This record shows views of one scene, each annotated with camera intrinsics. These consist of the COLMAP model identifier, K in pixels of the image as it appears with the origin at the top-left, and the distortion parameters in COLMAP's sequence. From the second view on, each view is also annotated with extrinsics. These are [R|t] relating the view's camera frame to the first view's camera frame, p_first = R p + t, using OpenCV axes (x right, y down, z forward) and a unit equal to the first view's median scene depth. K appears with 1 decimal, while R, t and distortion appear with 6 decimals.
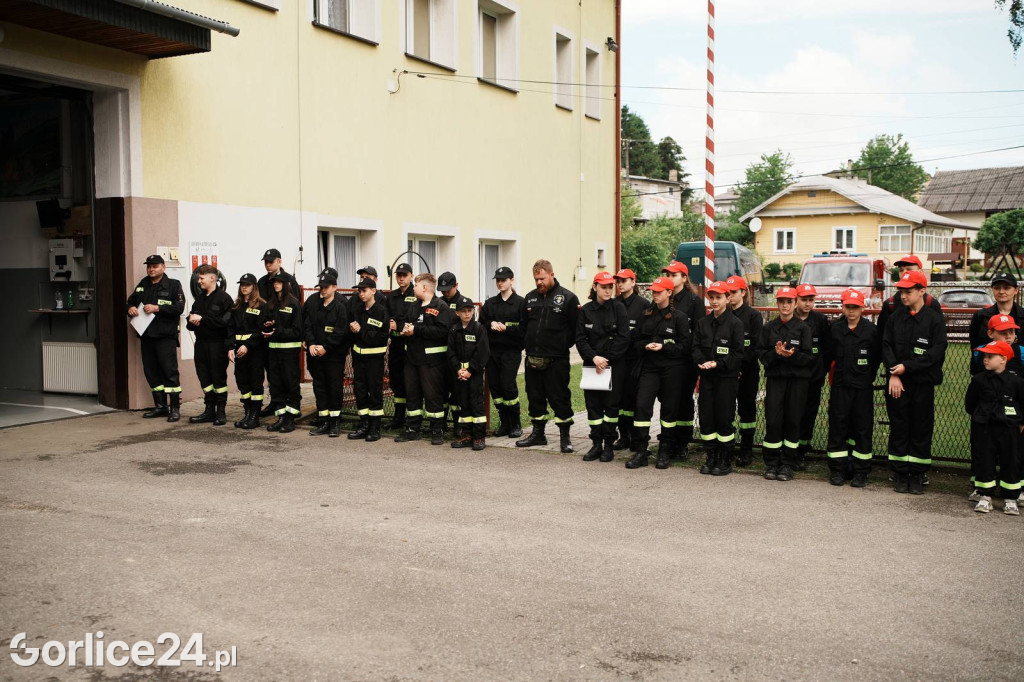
lens RADIAL K [[1016.8, 0, 512.0], [0, 1016.8, 341.0], [0, 0, 1]] dist [-0.002432, -0.004268]
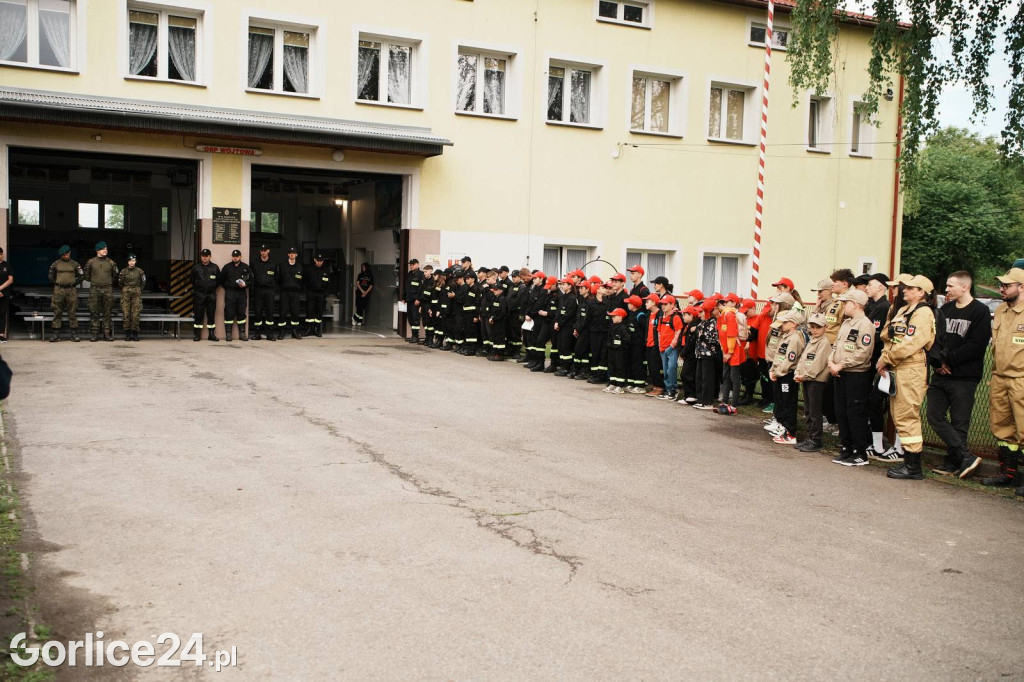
lens RADIAL K [[1016.8, 0, 512.0], [0, 1016.8, 341.0], [0, 0, 1]] dist [-0.002432, -0.004268]
pose [[0.820880, 0.071149, -0.566651, 0.905205], [-0.073903, 0.997101, 0.018137, 0.024661], [0.566299, 0.026989, 0.823758, -0.501940]]
